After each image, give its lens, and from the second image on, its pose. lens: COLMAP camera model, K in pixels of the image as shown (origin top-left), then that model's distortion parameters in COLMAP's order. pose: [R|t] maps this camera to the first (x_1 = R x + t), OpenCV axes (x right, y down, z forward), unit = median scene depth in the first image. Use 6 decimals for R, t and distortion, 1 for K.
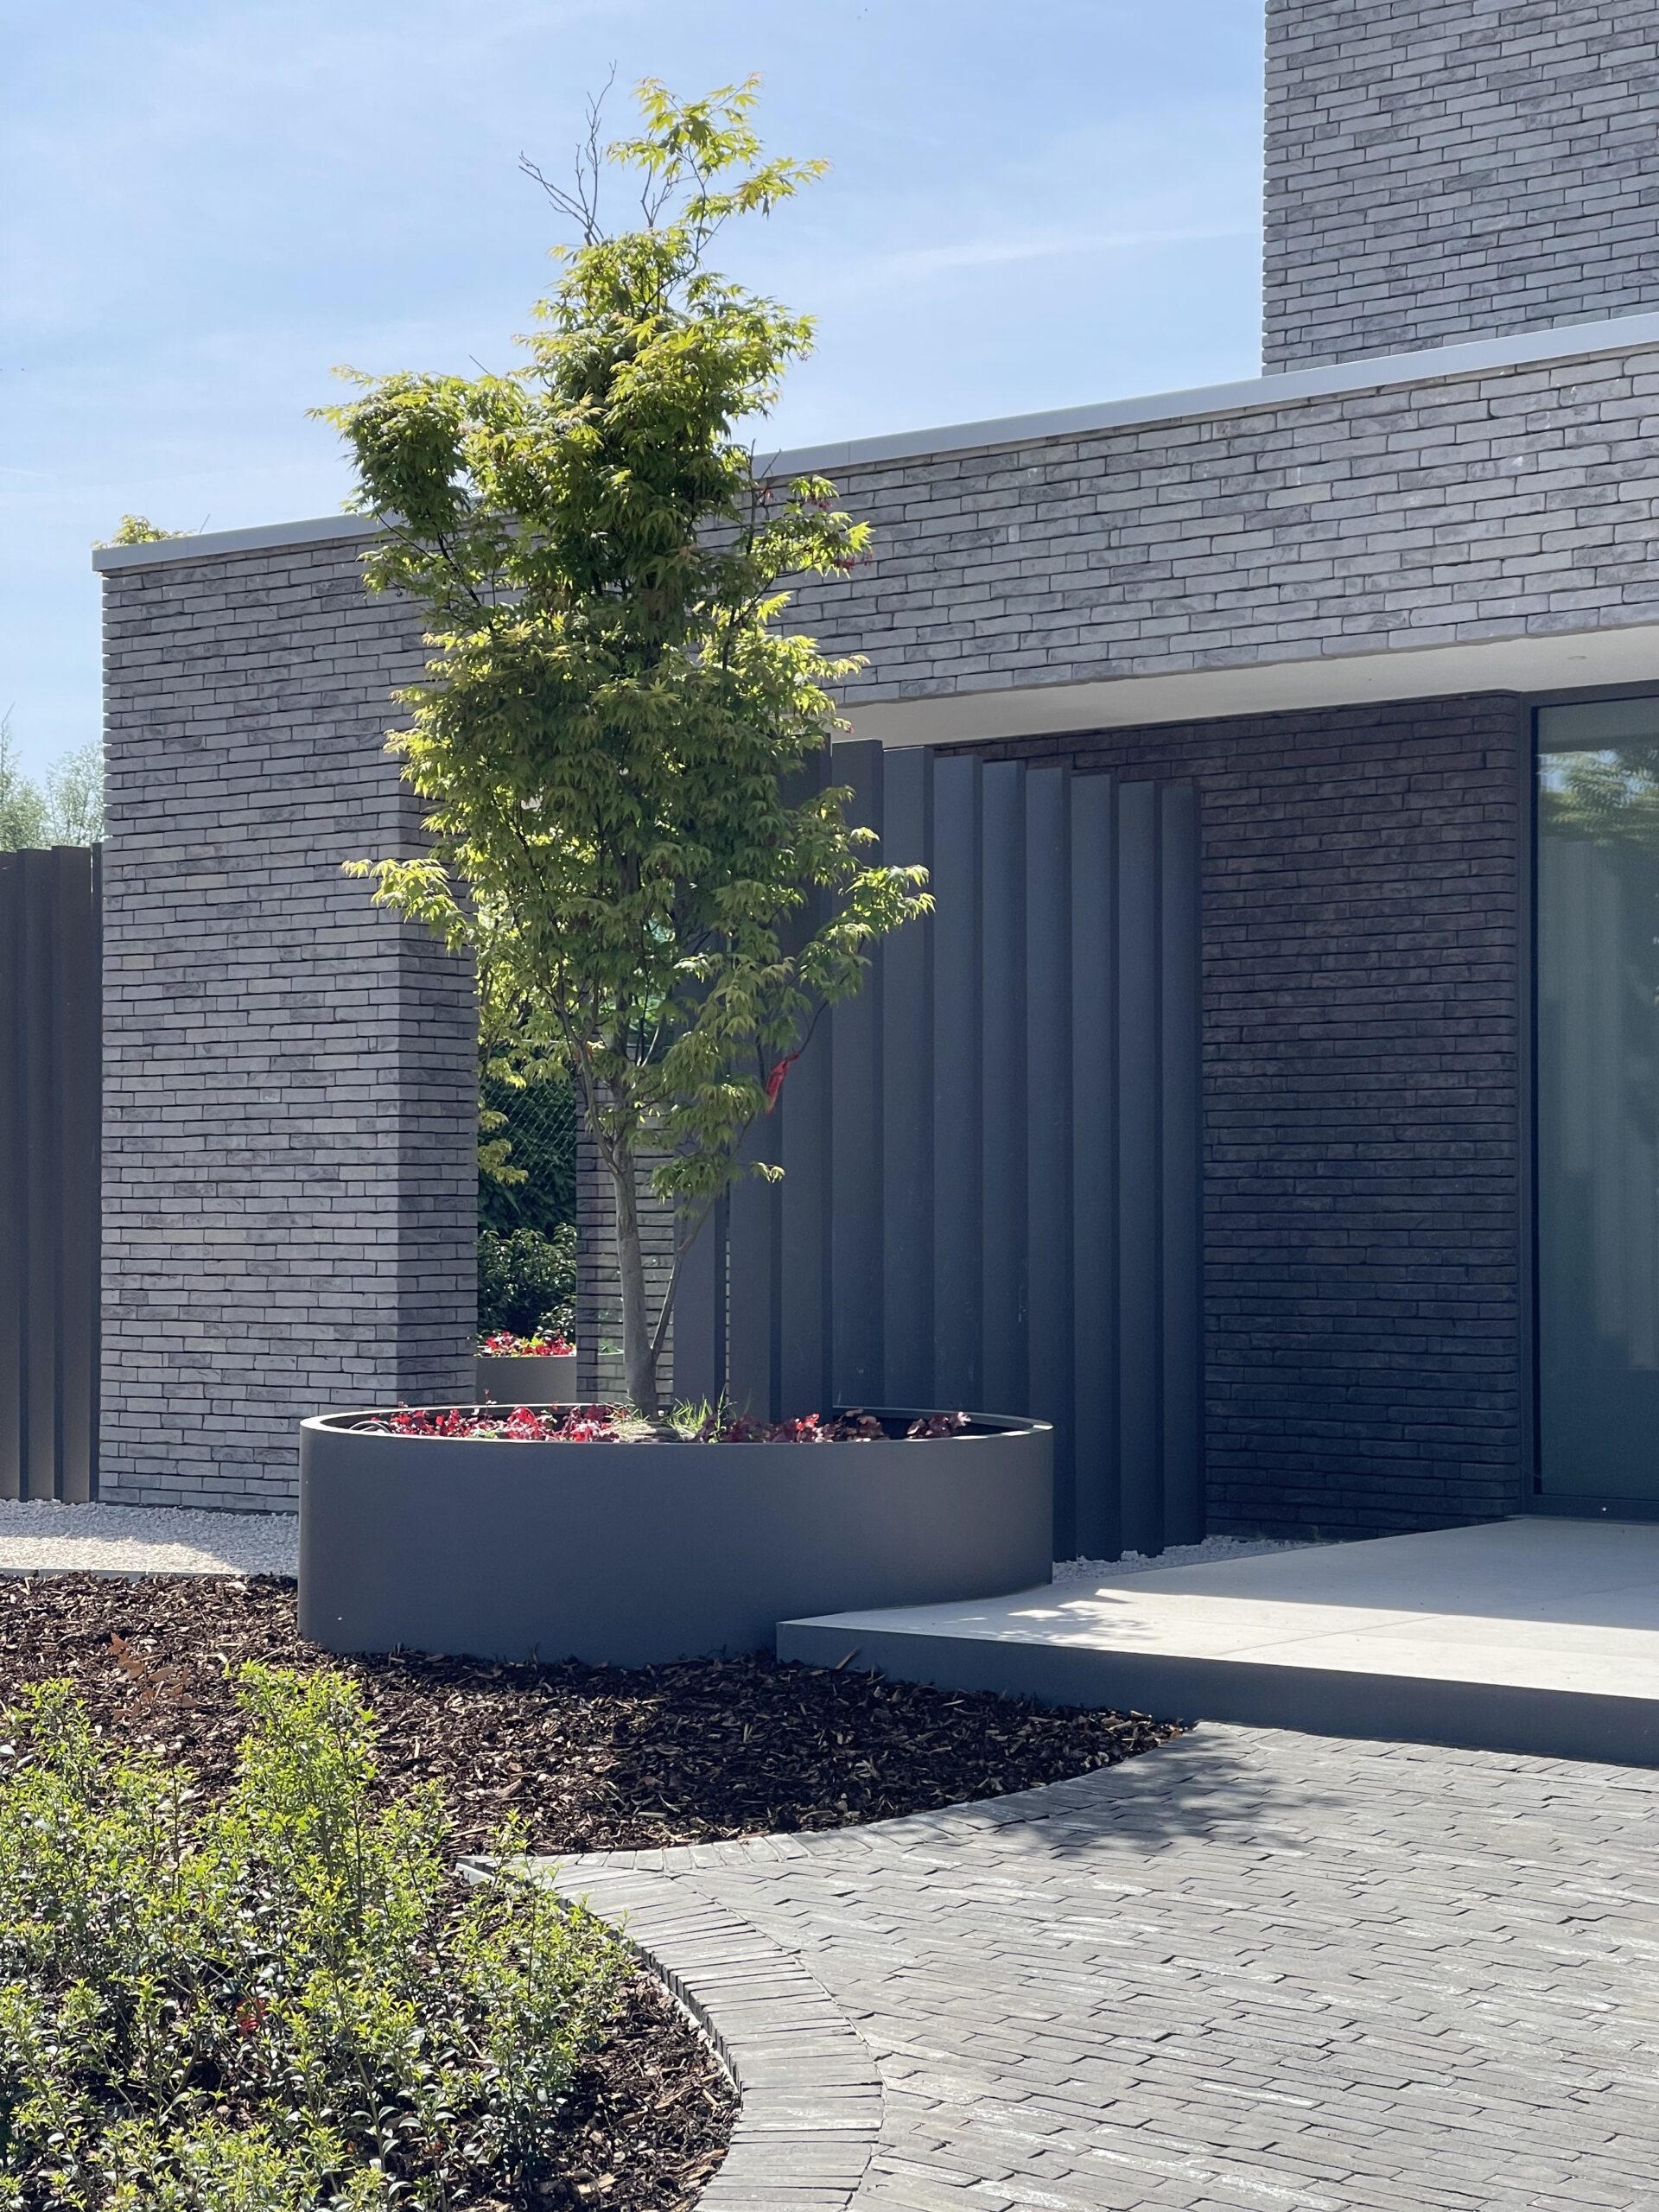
lens RADIAL K [[4105.3, 0, 828.6], [0, 4105.3, 1109.8], [0, 0, 1]] dist [0.187593, 0.000000]
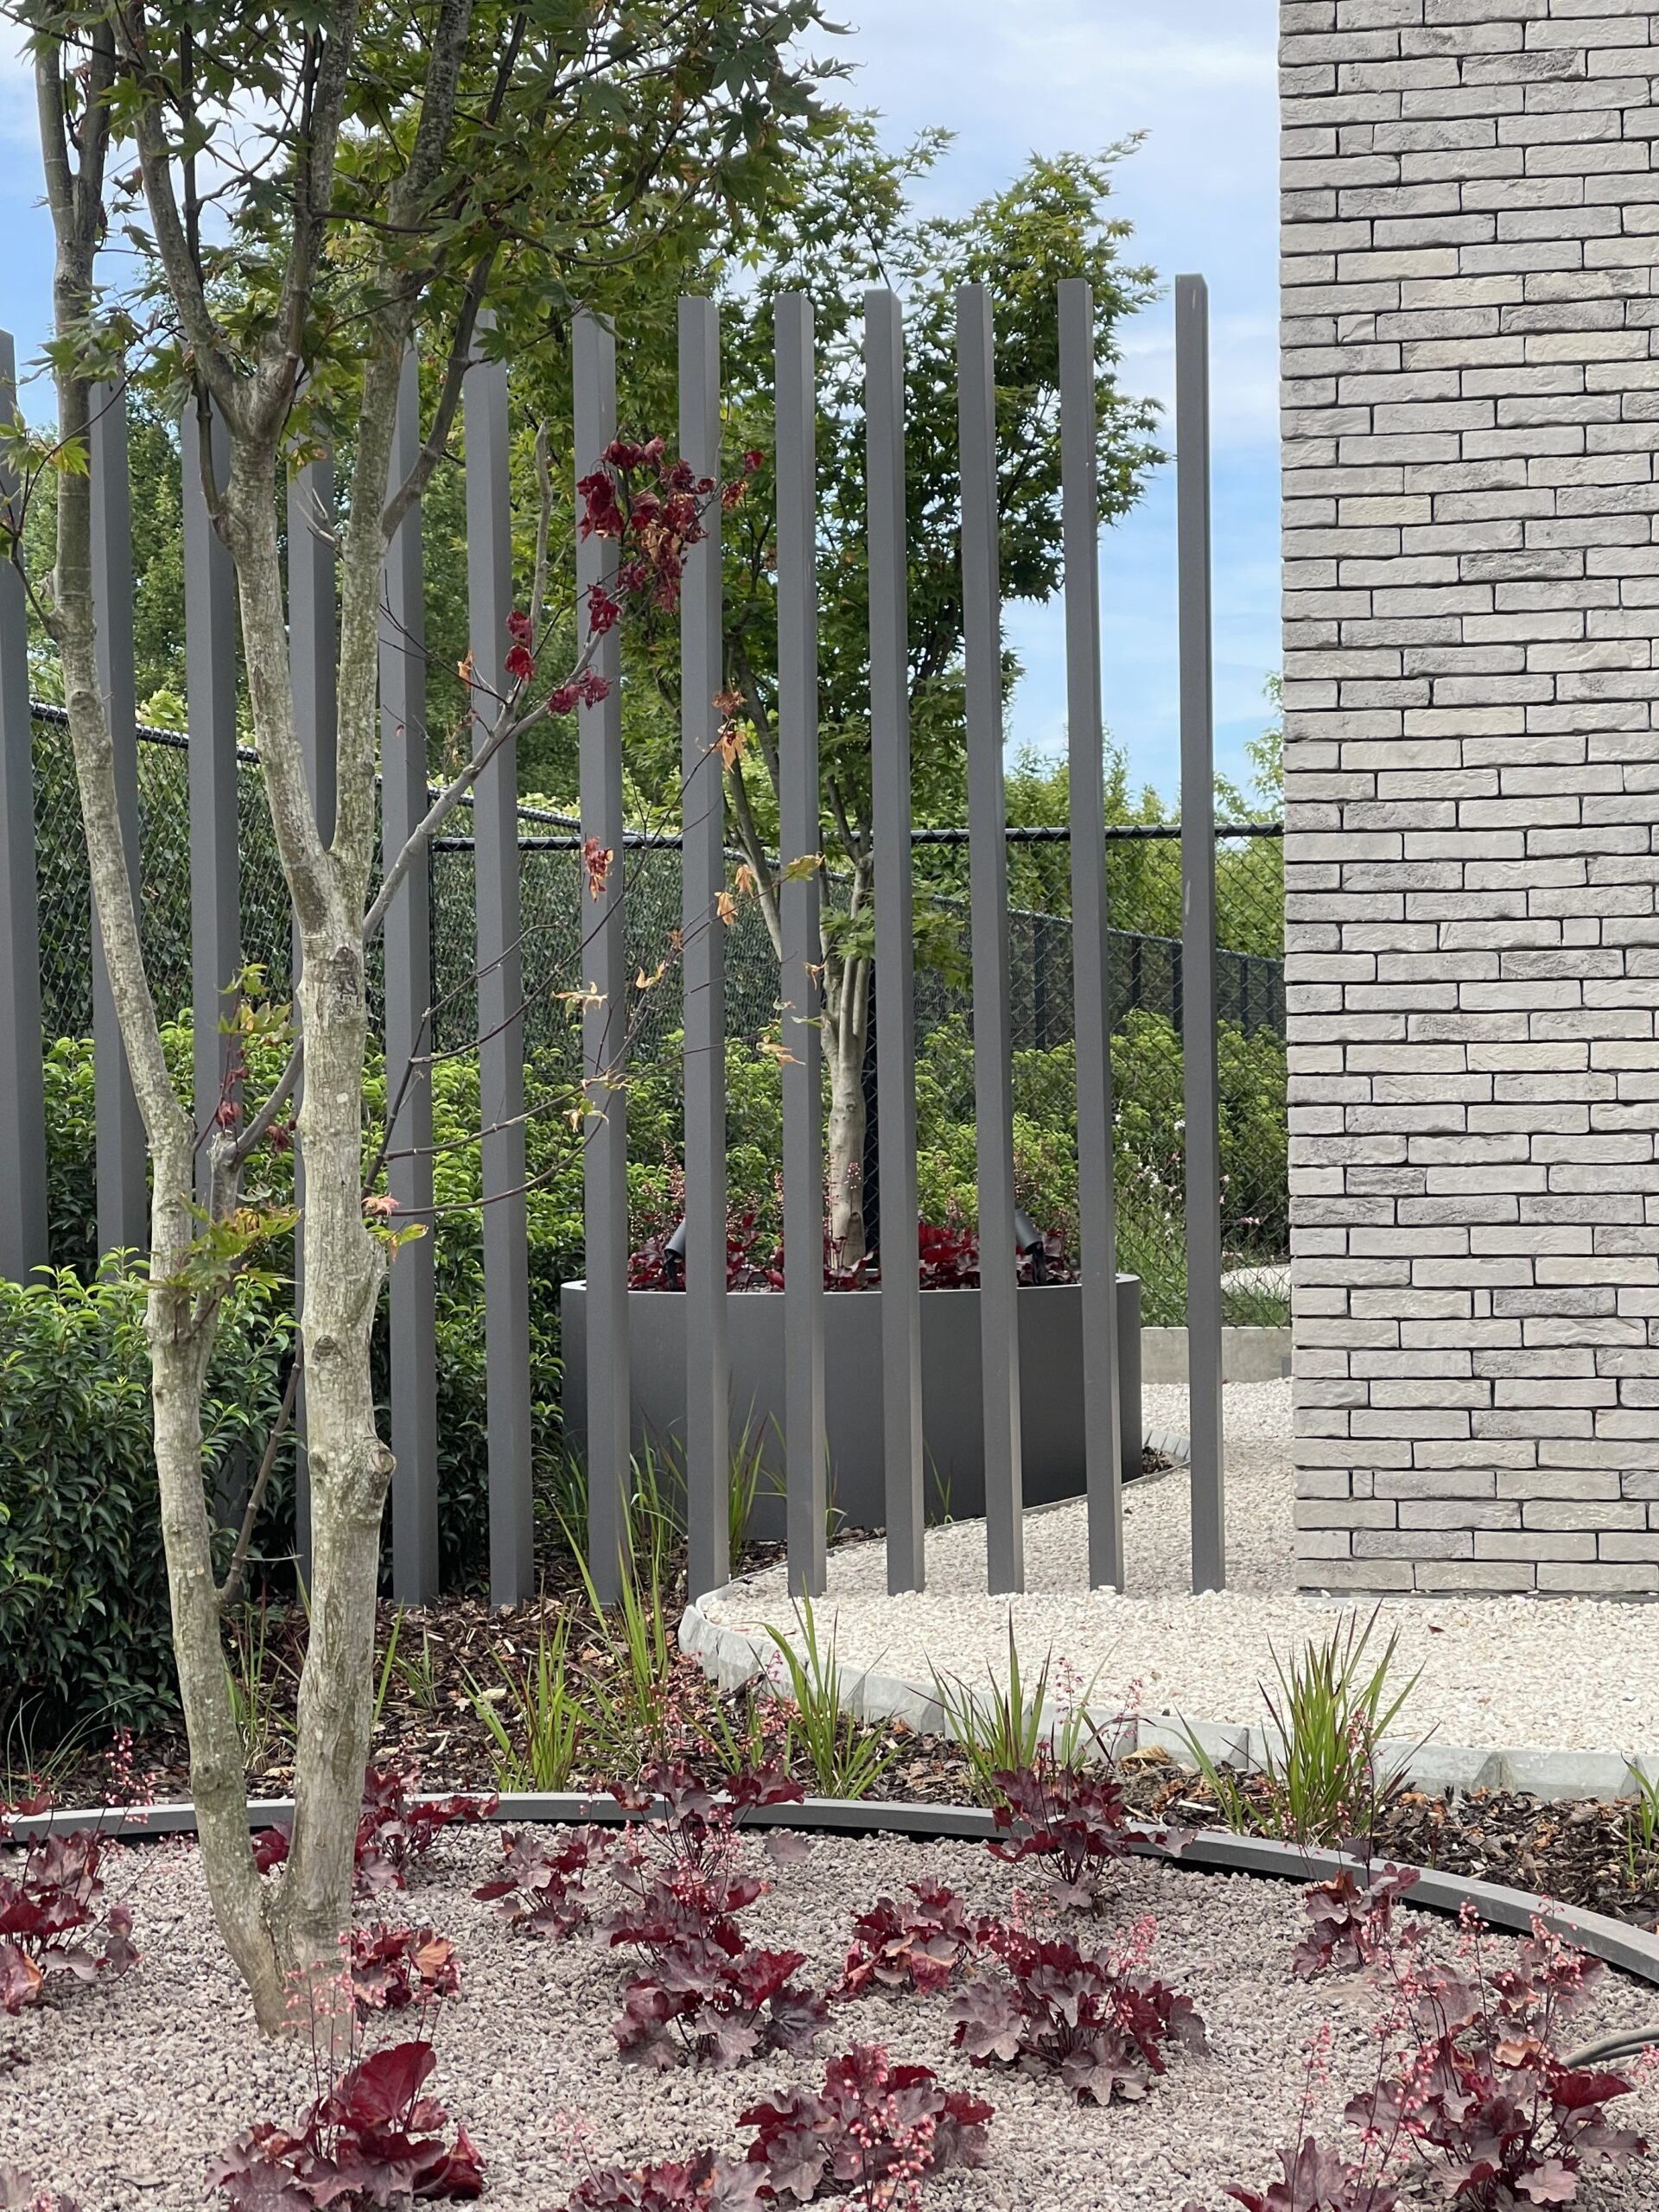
lens RADIAL K [[4570.3, 0, 826.9], [0, 4570.3, 1105.4], [0, 0, 1]] dist [0.239511, 0.000000]
pose [[0.872854, -0.008684, 0.487904, -0.514844], [-0.000891, 0.999812, 0.019389, 0.026346], [-0.487981, -0.017359, 0.872682, 0.563278]]
